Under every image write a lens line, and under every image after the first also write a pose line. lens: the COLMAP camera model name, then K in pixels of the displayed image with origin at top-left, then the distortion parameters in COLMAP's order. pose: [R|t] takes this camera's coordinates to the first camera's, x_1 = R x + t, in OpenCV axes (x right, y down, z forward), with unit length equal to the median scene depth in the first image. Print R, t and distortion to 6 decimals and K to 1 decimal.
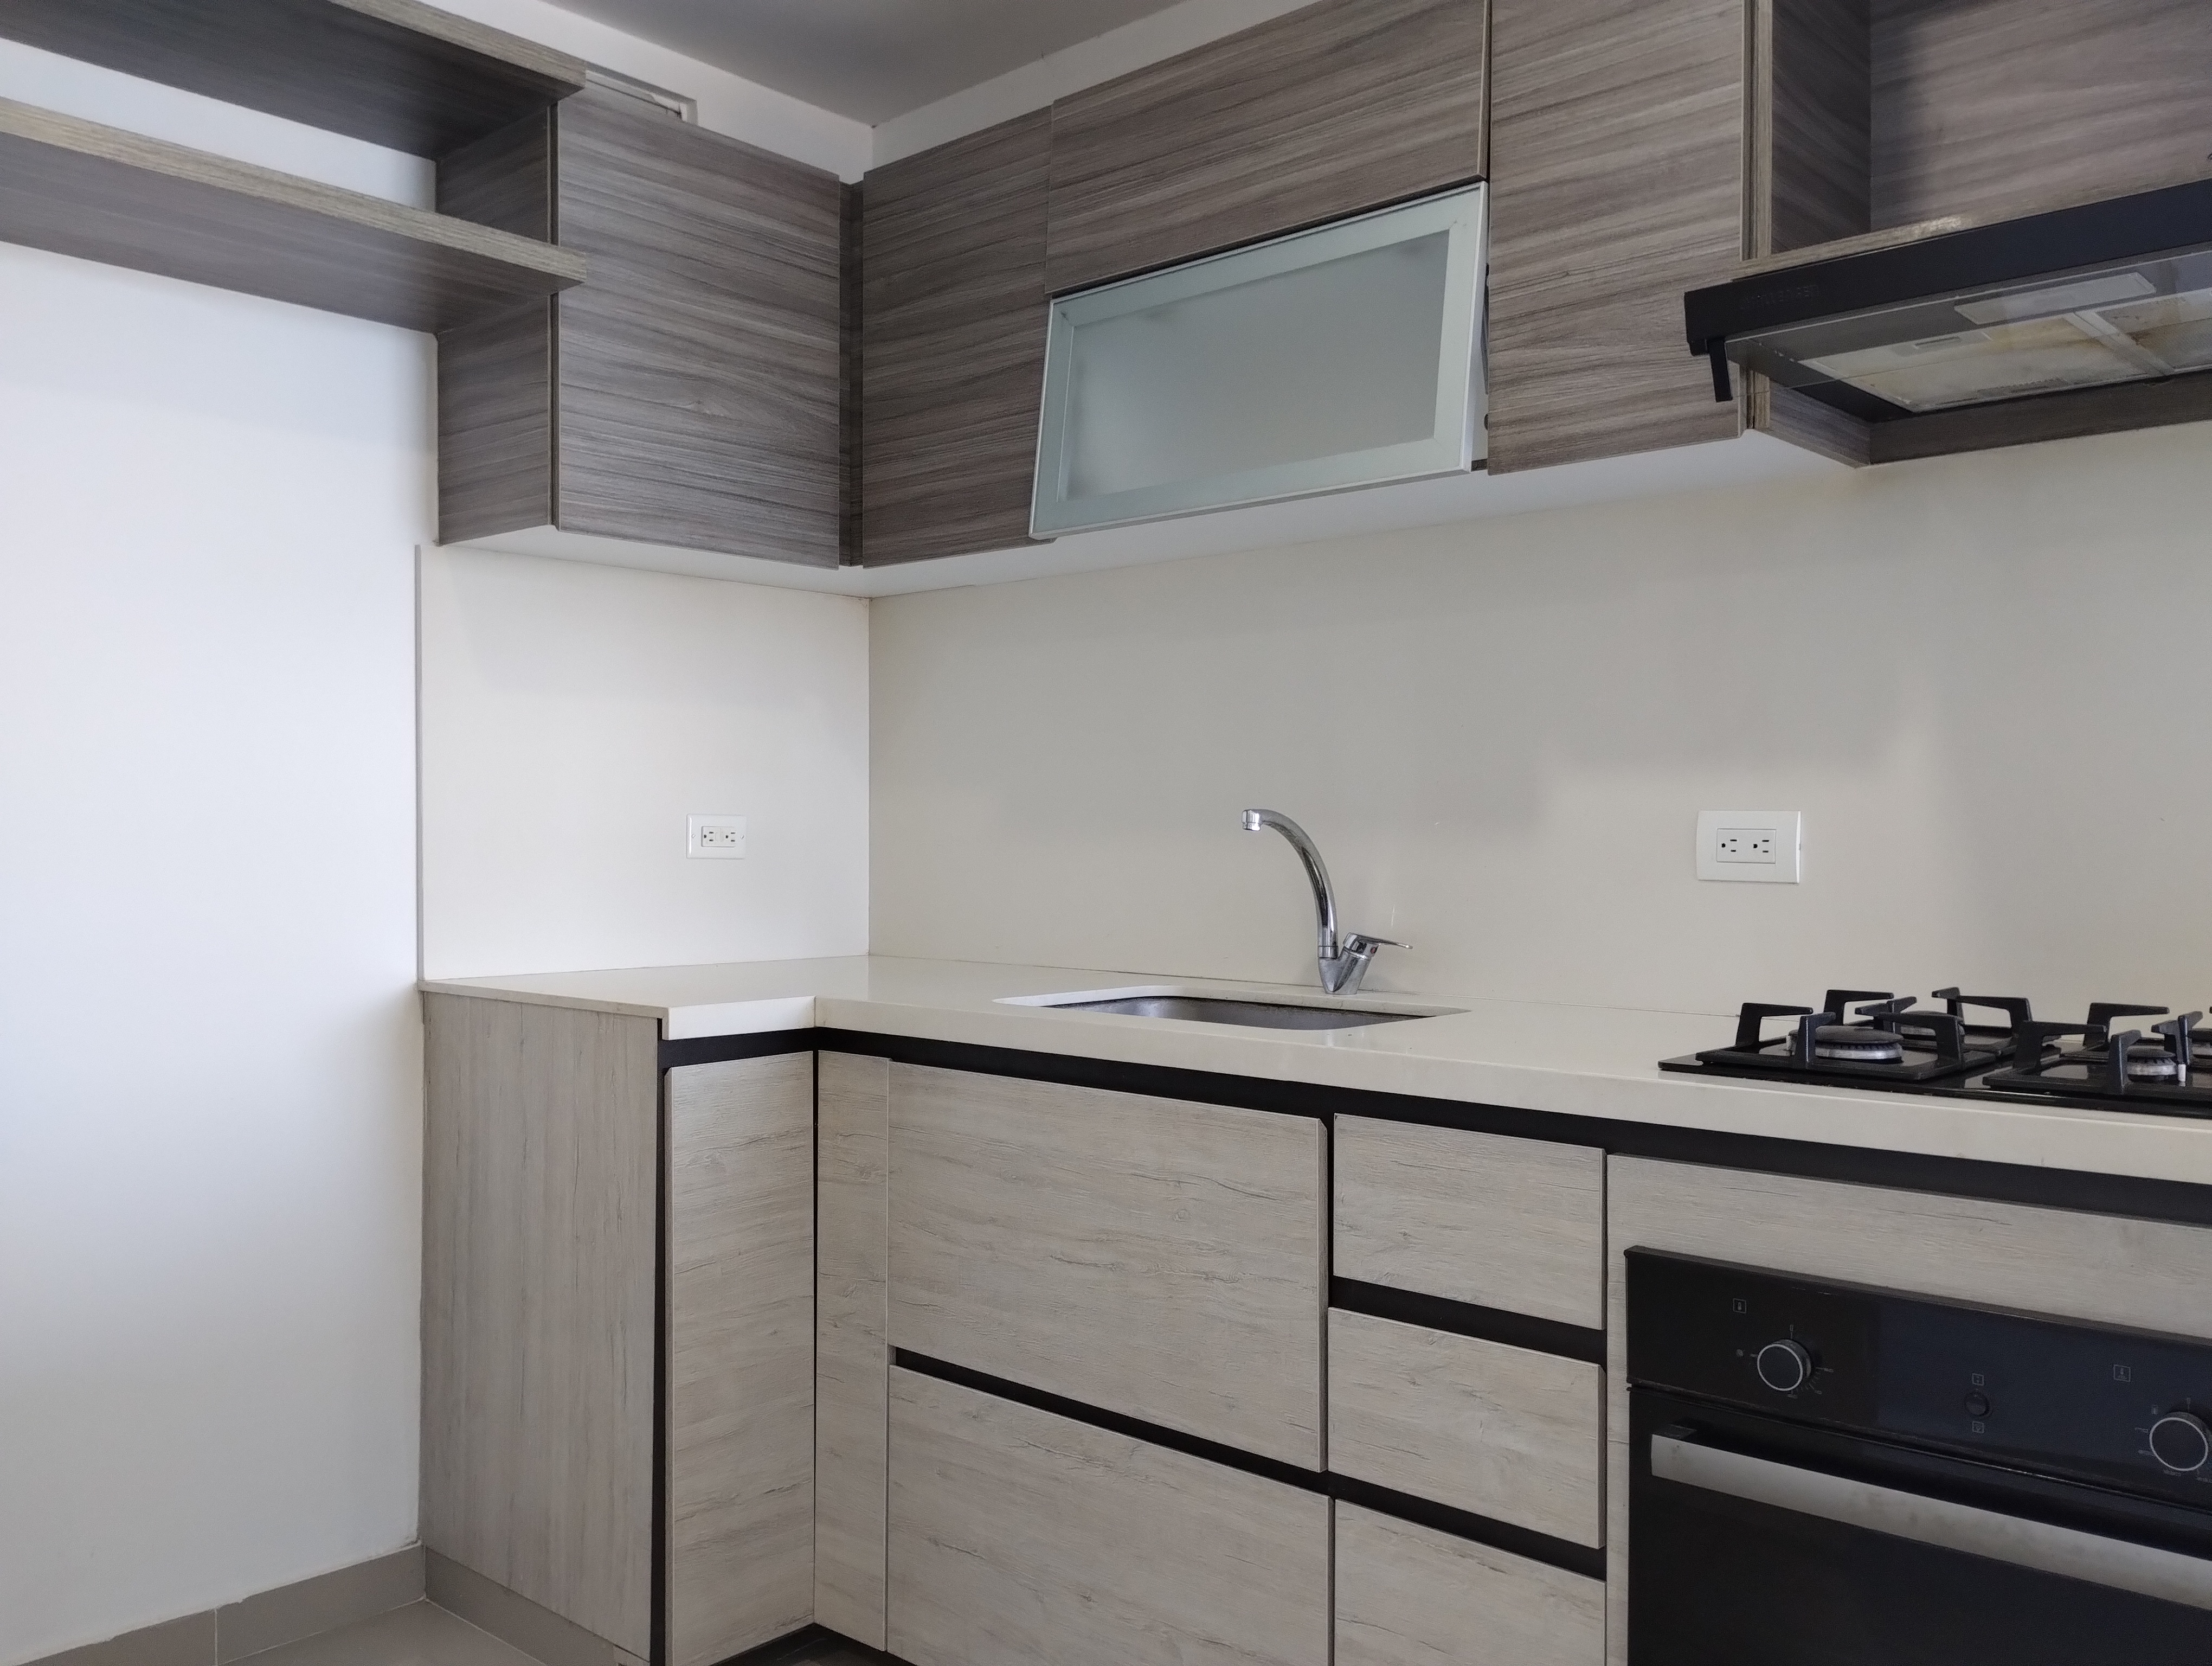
lens RADIAL K [[1827.1, 0, 1092.2], [0, 1827.1, 838.7], [0, 0, 1]] dist [0.055219, -0.073492]
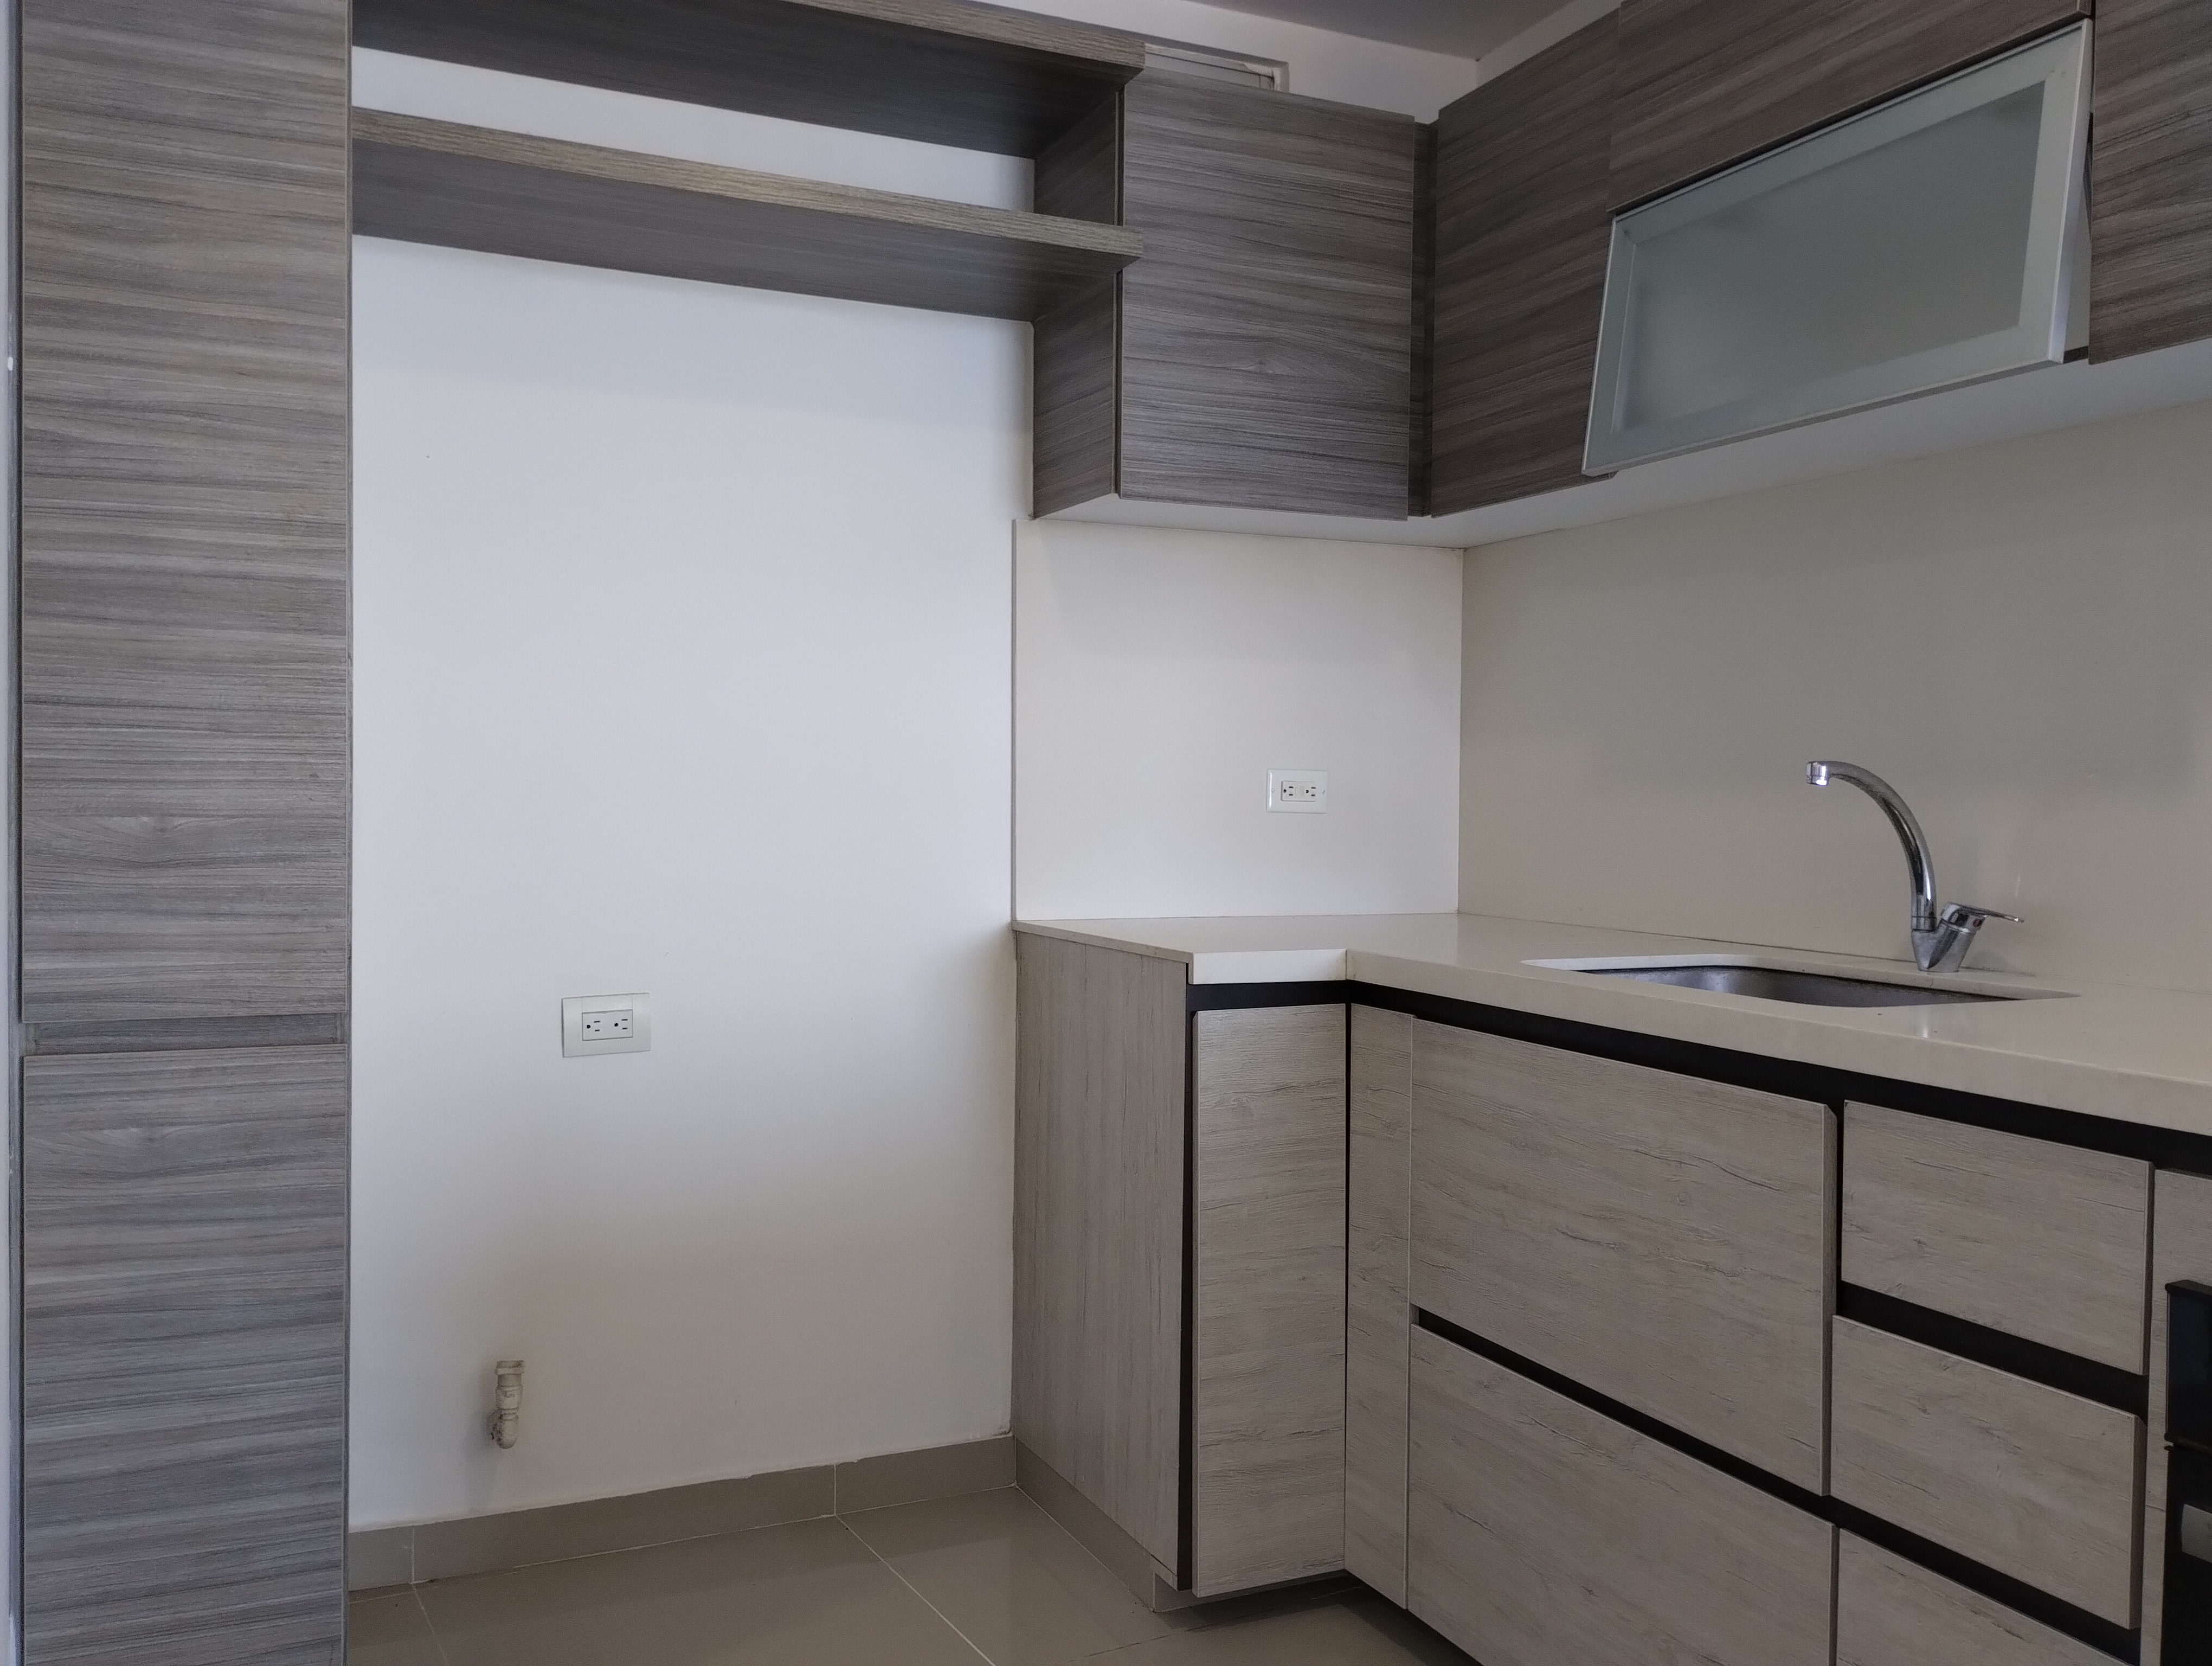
lens RADIAL K [[1827.1, 0, 1092.2], [0, 1827.1, 838.7], [0, 0, 1]] dist [0.055219, -0.073492]
pose [[0.918485, 0.015410, -0.395156, 0.121041], [-0.007265, 0.999729, 0.022099, 0.004777], [0.395389, -0.017427, 0.918348, 0.028389]]
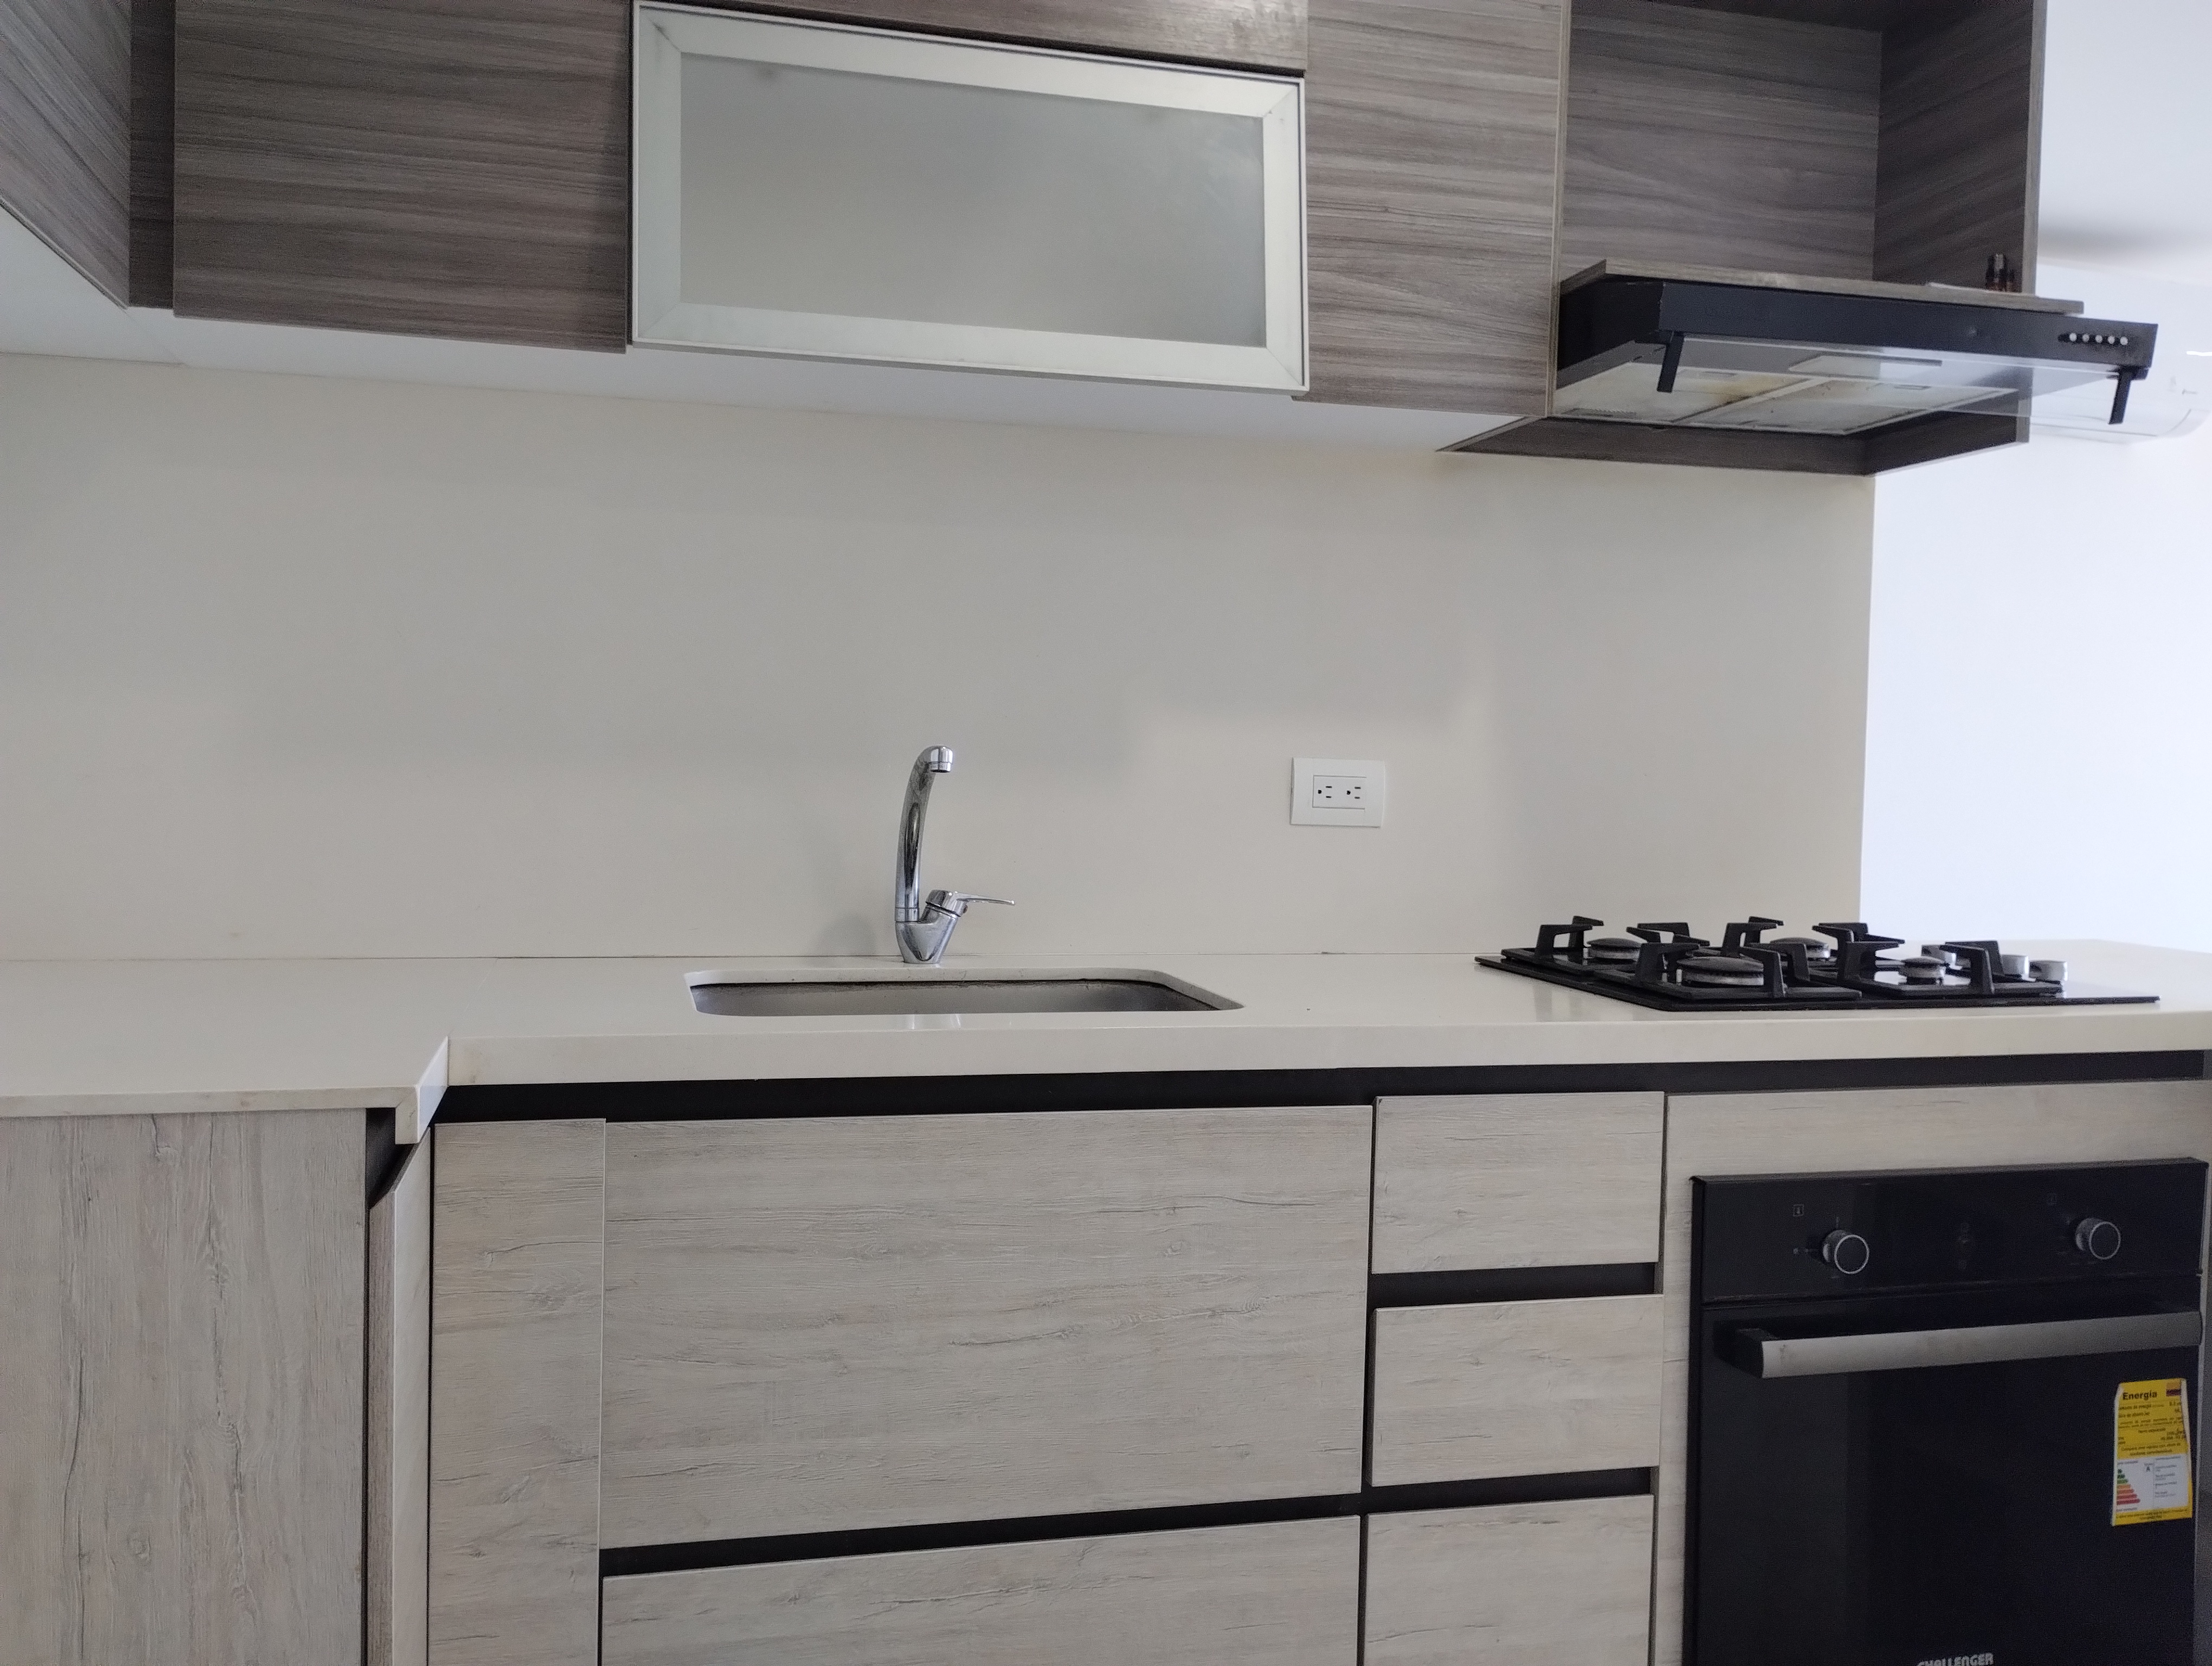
lens RADIAL K [[1827.1, 0, 1092.2], [0, 1827.1, 838.7], [0, 0, 1]] dist [0.055219, -0.073492]
pose [[0.554852, -0.025323, 0.831564, -0.569443], [-0.018947, 0.998893, 0.043061, -0.011427], [-0.831733, -0.039649, 0.553758, 0.507381]]
